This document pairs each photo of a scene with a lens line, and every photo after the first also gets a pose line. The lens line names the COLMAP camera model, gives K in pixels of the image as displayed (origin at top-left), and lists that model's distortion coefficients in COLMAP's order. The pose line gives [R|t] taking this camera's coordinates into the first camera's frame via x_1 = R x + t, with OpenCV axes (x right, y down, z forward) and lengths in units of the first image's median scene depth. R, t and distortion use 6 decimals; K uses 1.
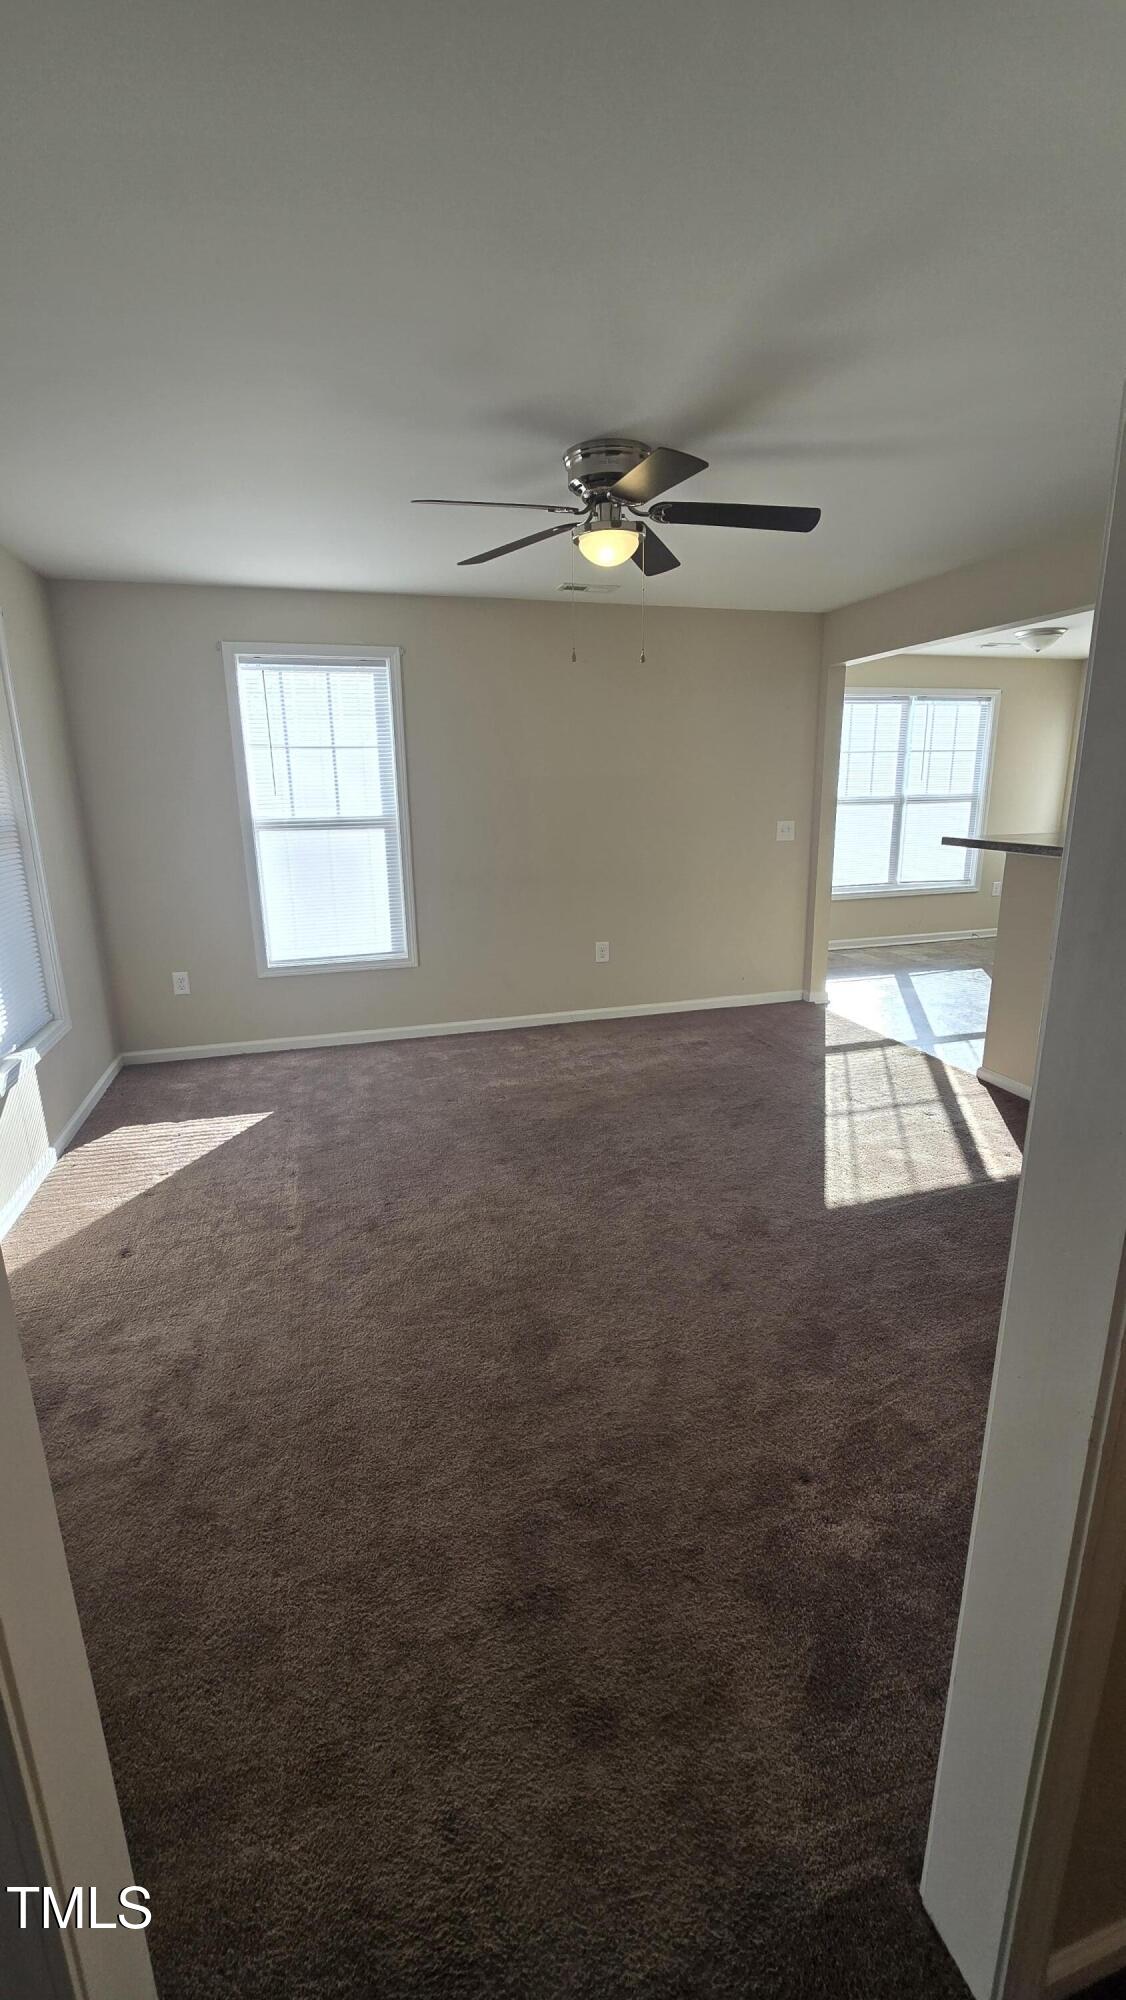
lens RADIAL K [[810.8, 0, 572.2], [0, 810.8, 992.0], [0, 0, 1]] dist [-0.015902, 0.004768]
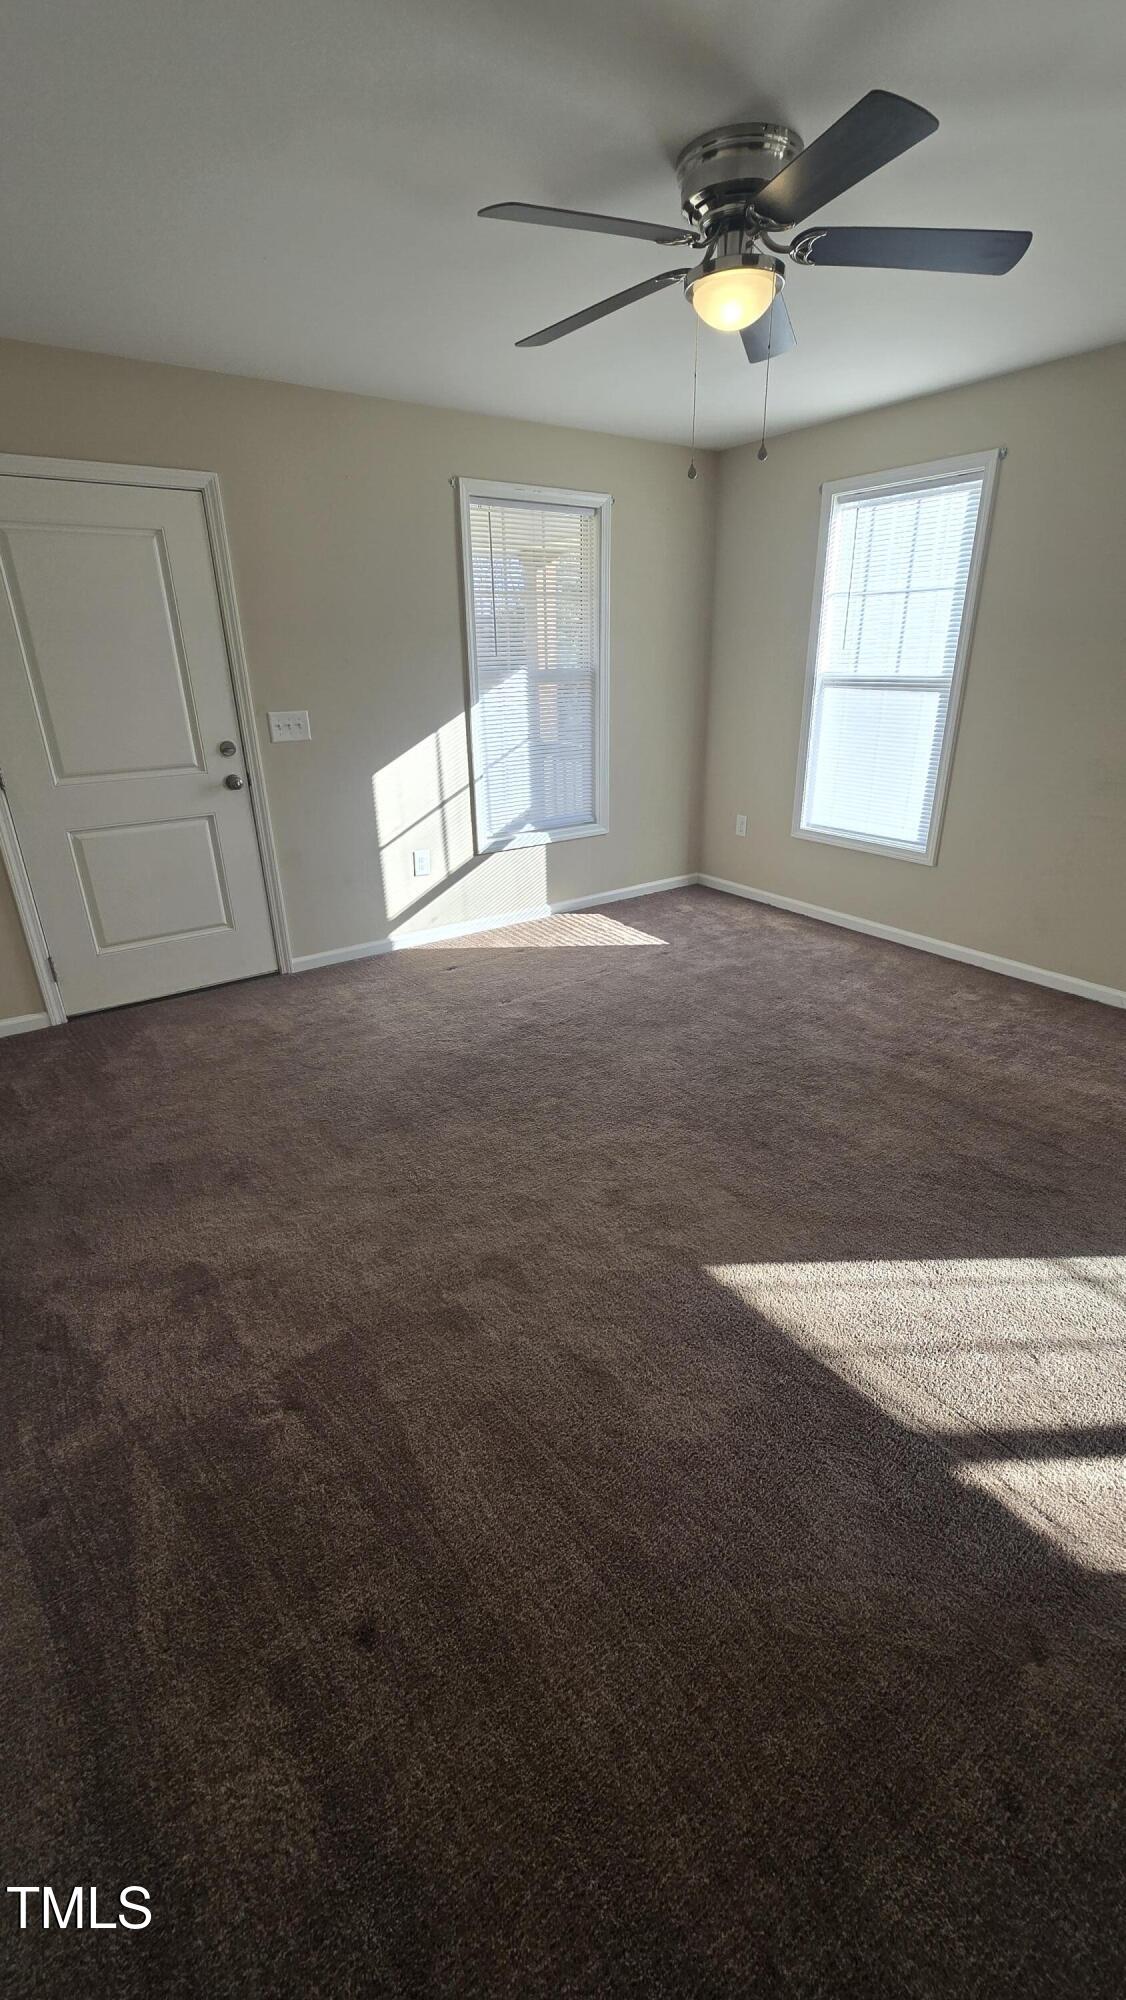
lens RADIAL K [[810.8, 0, 564.5], [0, 810.8, 995.5], [0, 0, 1]] dist [-0.015902, 0.004768]
pose [[0.317877, 0.371472, -0.872332, 0.507862], [-0.230667, 0.922709, 0.308870, -0.085132], [0.919645, 0.103035, 0.378994, 0.379028]]
